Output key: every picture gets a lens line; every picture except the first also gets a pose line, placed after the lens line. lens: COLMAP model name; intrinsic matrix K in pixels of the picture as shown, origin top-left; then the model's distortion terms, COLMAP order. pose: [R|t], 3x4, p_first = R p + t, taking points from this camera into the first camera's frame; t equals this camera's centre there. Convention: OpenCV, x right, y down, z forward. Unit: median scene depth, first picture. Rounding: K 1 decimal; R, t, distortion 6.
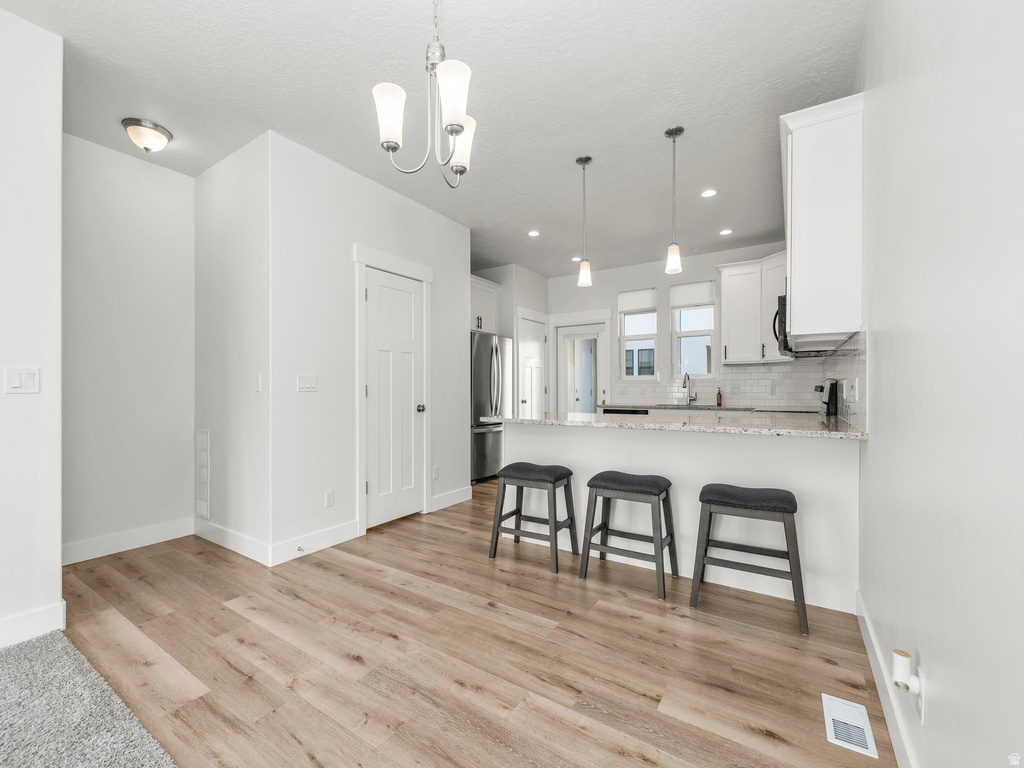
lens RADIAL K [[431.8, 0, 505.7], [0, 431.8, 383.2], [0, 0, 1]] dist [-0.000209, -0.000075]
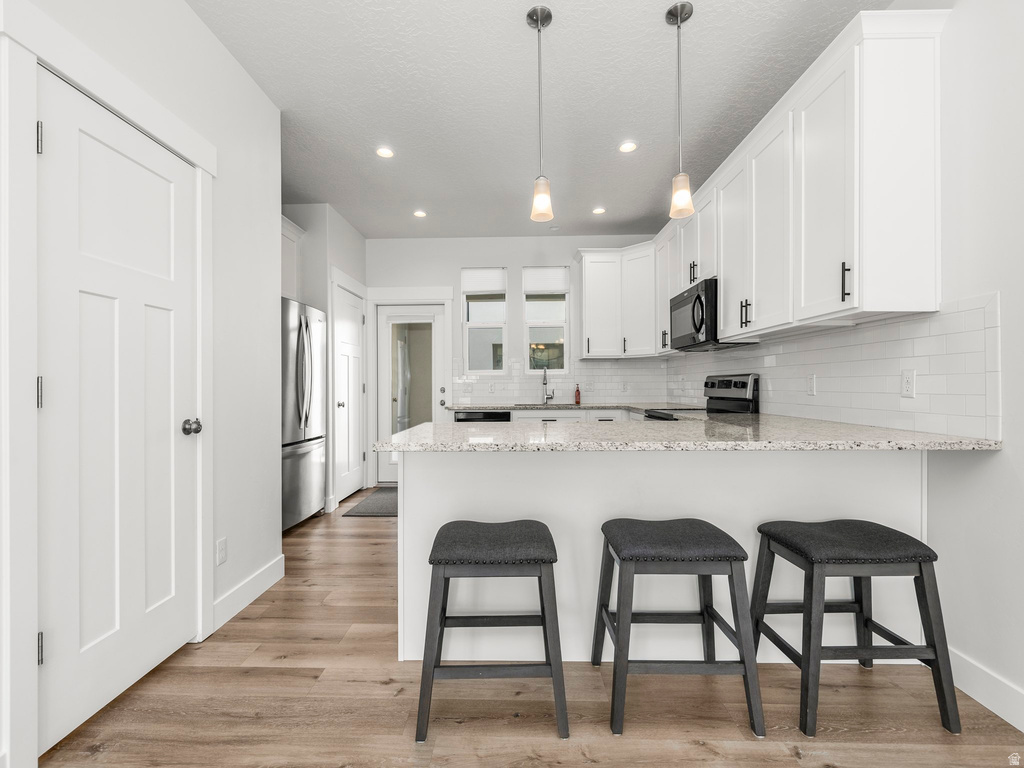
lens RADIAL K [[431.8, 0, 505.7], [0, 431.8, 383.2], [0, 0, 1]] dist [-0.000209, -0.000075]
pose [[0.850033, 0.000163, 0.526729, -0.130301], [-0.002230, 0.999992, 0.003289, 0.006026], [-0.526724, -0.003971, 0.850027, 0.348500]]
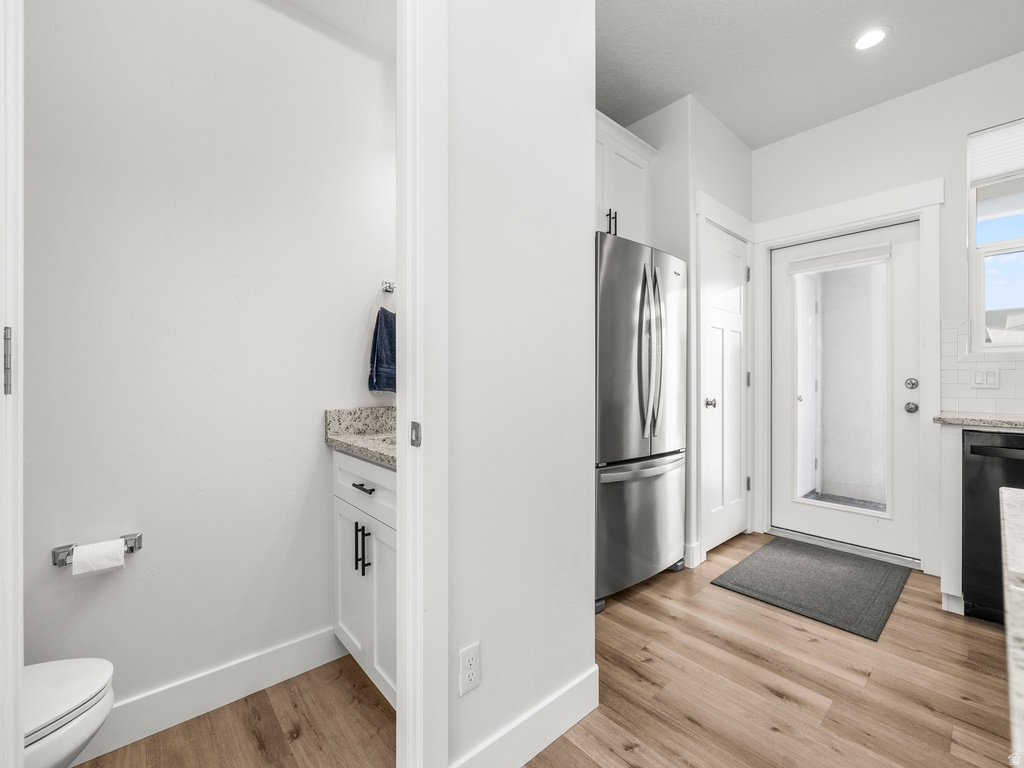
lens RADIAL K [[431.1, 0, 504.4], [0, 431.1, 378.0], [0, 0, 1]] dist [0.001347, 0.000039]
pose [[0.964055, 0.003404, -0.265682, -0.060701], [-0.002069, 0.999984, 0.005304, 0.018193], [0.265696, -0.004564, 0.964046, 0.664142]]
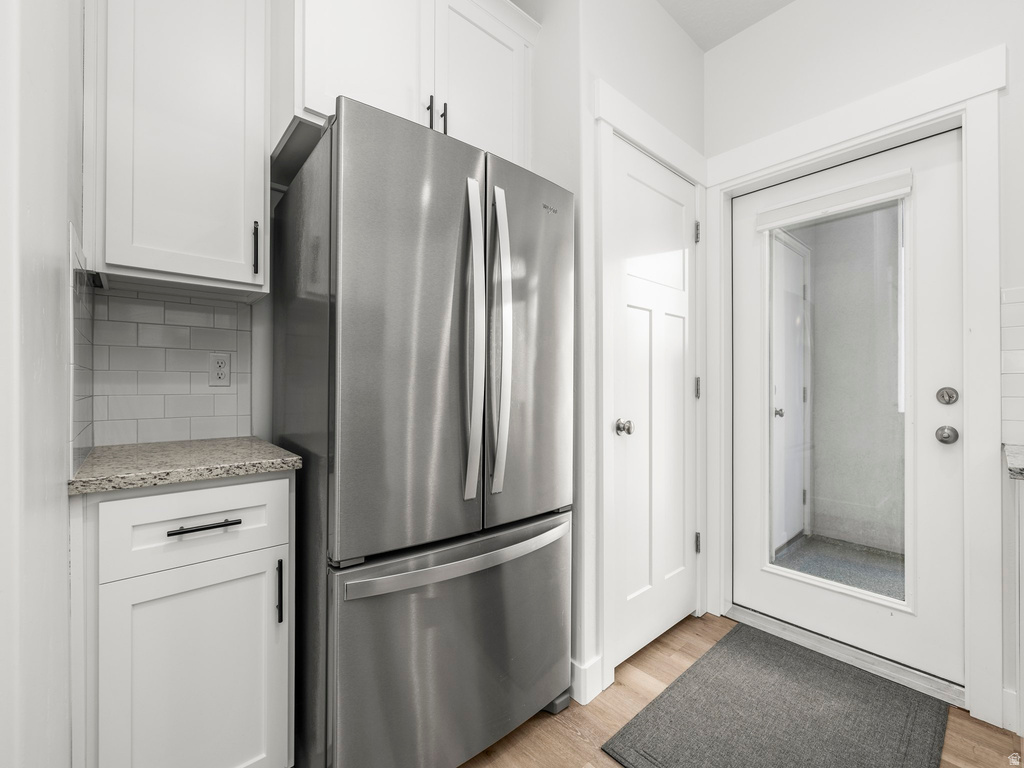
lens RADIAL K [[431.8, 0, 505.7], [0, 431.8, 383.2], [0, 0, 1]] dist [-0.000209, -0.000075]
pose [[0.964362, 0.001437, -0.264581, 0.056449], [0.000289, 0.999979, 0.006482, 0.015004], [0.264585, -0.006327, 0.964342, 0.930038]]
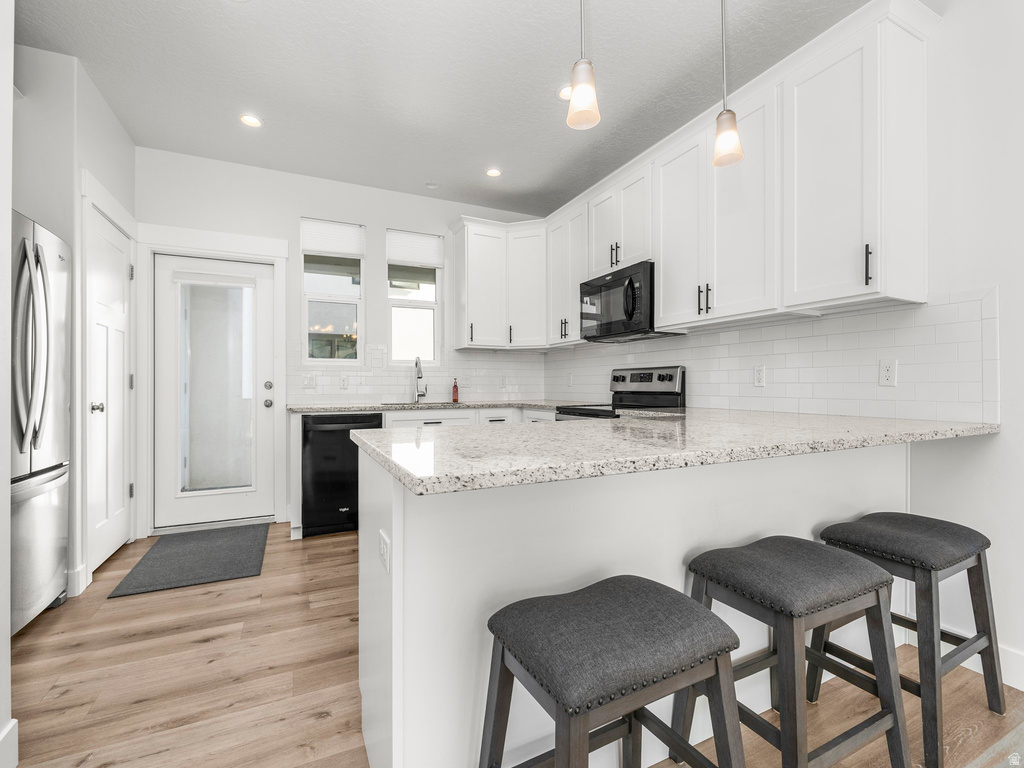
lens RADIAL K [[455.1, 0, 503.8], [0, 455.1, 383.4], [0, 0, 1]] dist [-0.004165, 0.000079]
pose [[0.522045, 0.005068, 0.852903, -0.163537], [-0.008874, 0.999960, -0.000511, 0.020688], [-0.852872, -0.007302, 0.522070, 0.581500]]
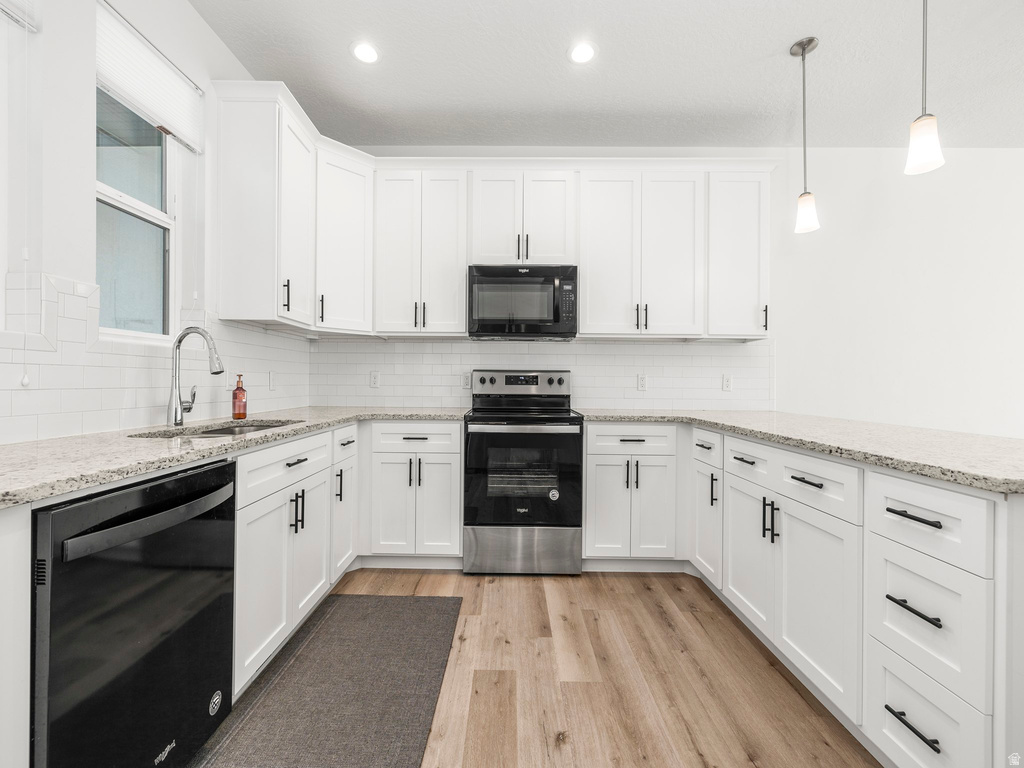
lens RADIAL K [[431.8, 0, 505.7], [0, 431.8, 383.2], [0, 0, 1]] dist [-0.000209, -0.000075]
pose [[-0.545431, -0.004629, 0.838143, 0.022425], [-0.017533, 0.999829, -0.005888, 0.018068], [-0.837972, -0.017907, -0.545419, 1.155606]]
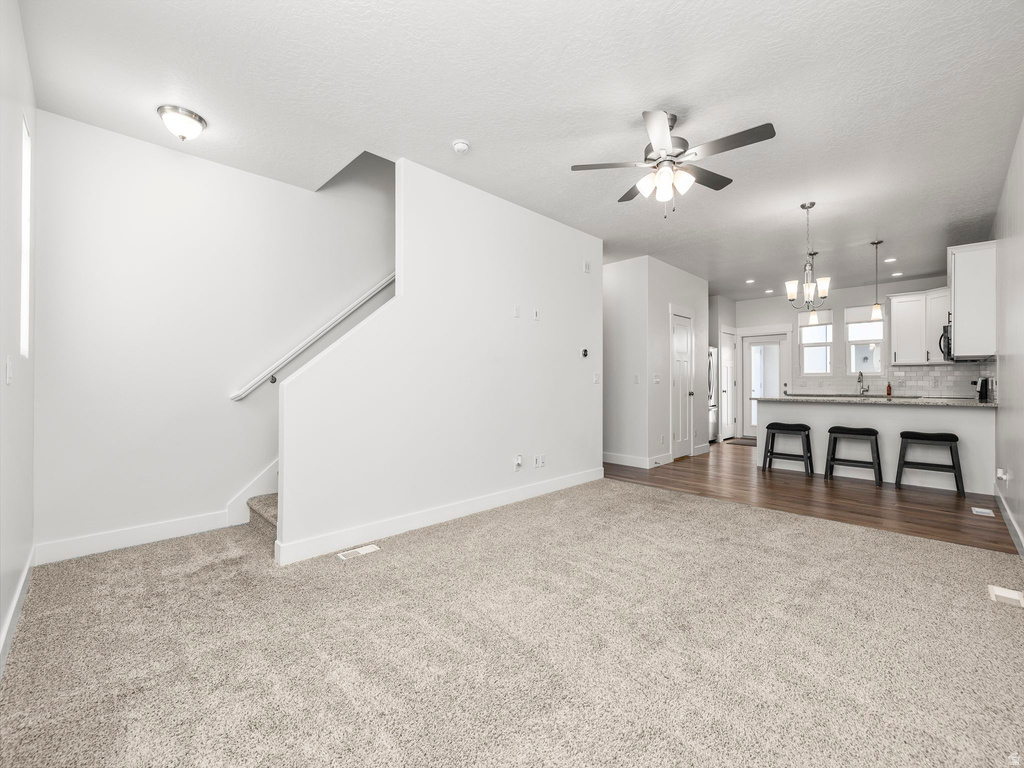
lens RADIAL K [[431.1, 0, 504.4], [0, 431.1, 378.0], [0, 0, 1]] dist [0.001347, 0.000039]
pose [[0.977756, 0.000265, -0.209746, -0.478923], [0.000413, 0.999995, 0.003187, -0.008422], [0.209745, -0.003203, 0.977751, -0.696134]]
